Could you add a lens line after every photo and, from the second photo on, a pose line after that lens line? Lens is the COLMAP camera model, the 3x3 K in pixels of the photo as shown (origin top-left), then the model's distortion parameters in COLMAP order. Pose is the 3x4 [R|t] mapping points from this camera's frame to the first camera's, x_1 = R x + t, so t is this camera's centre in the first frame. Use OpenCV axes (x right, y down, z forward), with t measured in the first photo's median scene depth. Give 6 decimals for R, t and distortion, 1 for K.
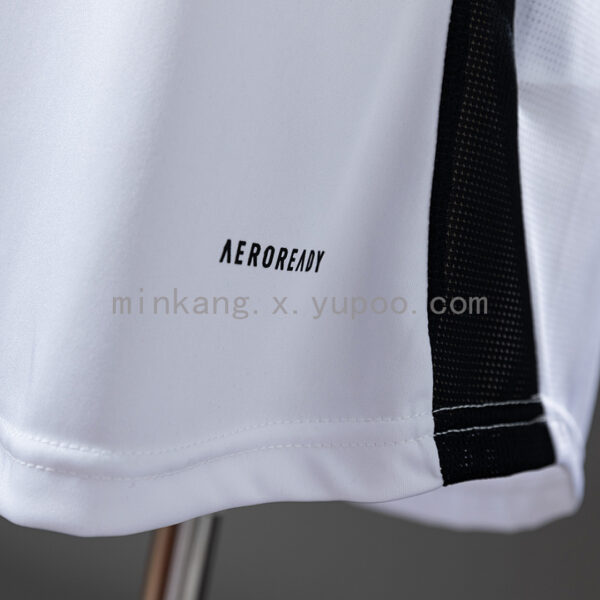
lens RADIAL K [[1376.4, 0, 300.0], [0, 1376.4, 300.0], [0, 0, 1]] dist [0.012318, 0.553127]
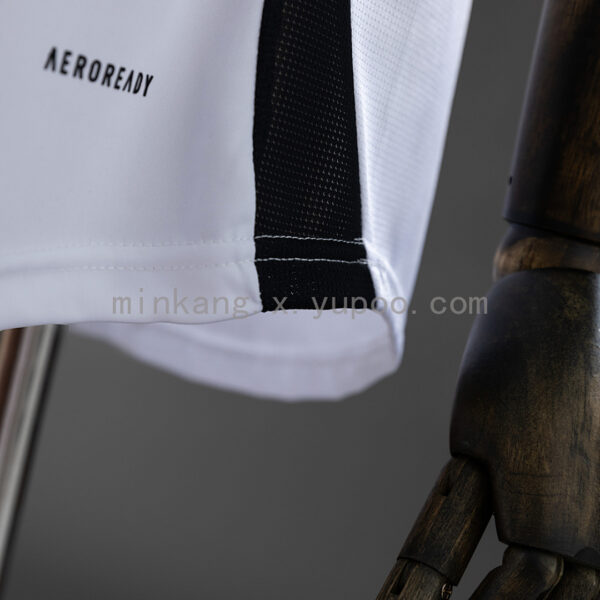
lens RADIAL K [[1376.4, 0, 300.0], [0, 1376.4, 300.0], [0, 0, 1]] dist [0.012318, 0.553127]
pose [[0.994315, 0.033318, 0.101135, 0.028391], [-0.035642, 0.999138, 0.021259, 0.104081], [-0.100340, -0.024743, 0.994646, -0.017083]]
